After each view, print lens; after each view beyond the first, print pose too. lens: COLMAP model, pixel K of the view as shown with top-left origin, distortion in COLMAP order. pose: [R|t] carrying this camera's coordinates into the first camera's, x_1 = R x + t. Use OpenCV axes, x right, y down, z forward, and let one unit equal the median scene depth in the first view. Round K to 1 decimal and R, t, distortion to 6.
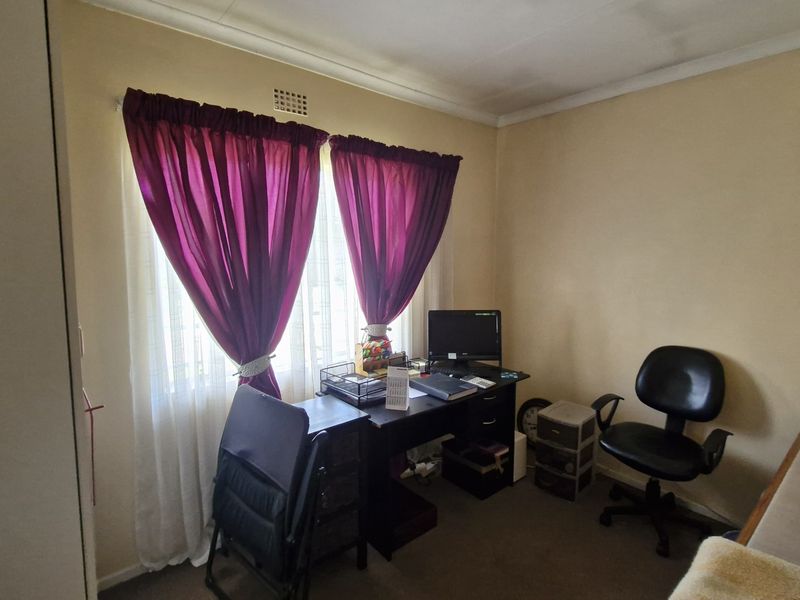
lens RADIAL K [[428.6, 0, 406.0], [0, 428.6, 288.8], [0, 0, 1]] dist [0.000806, 0.000572]
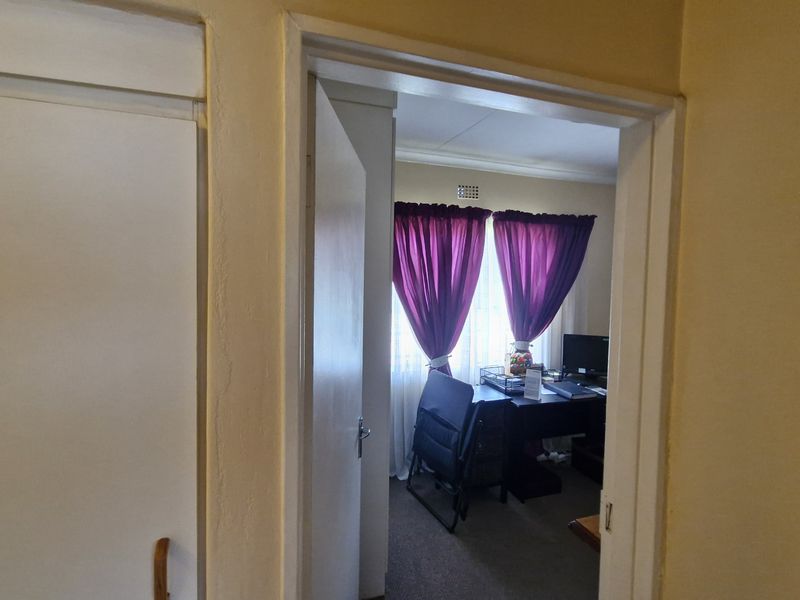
lens RADIAL K [[428.6, 0, 406.0], [0, 428.6, 288.8], [0, 0, 1]] dist [0.000806, 0.000572]
pose [[0.933297, 0.028815, -0.357948, 0.083128], [-0.047142, 0.997980, -0.042579, -0.010880], [0.355998, 0.056613, 0.932770, -0.493277]]
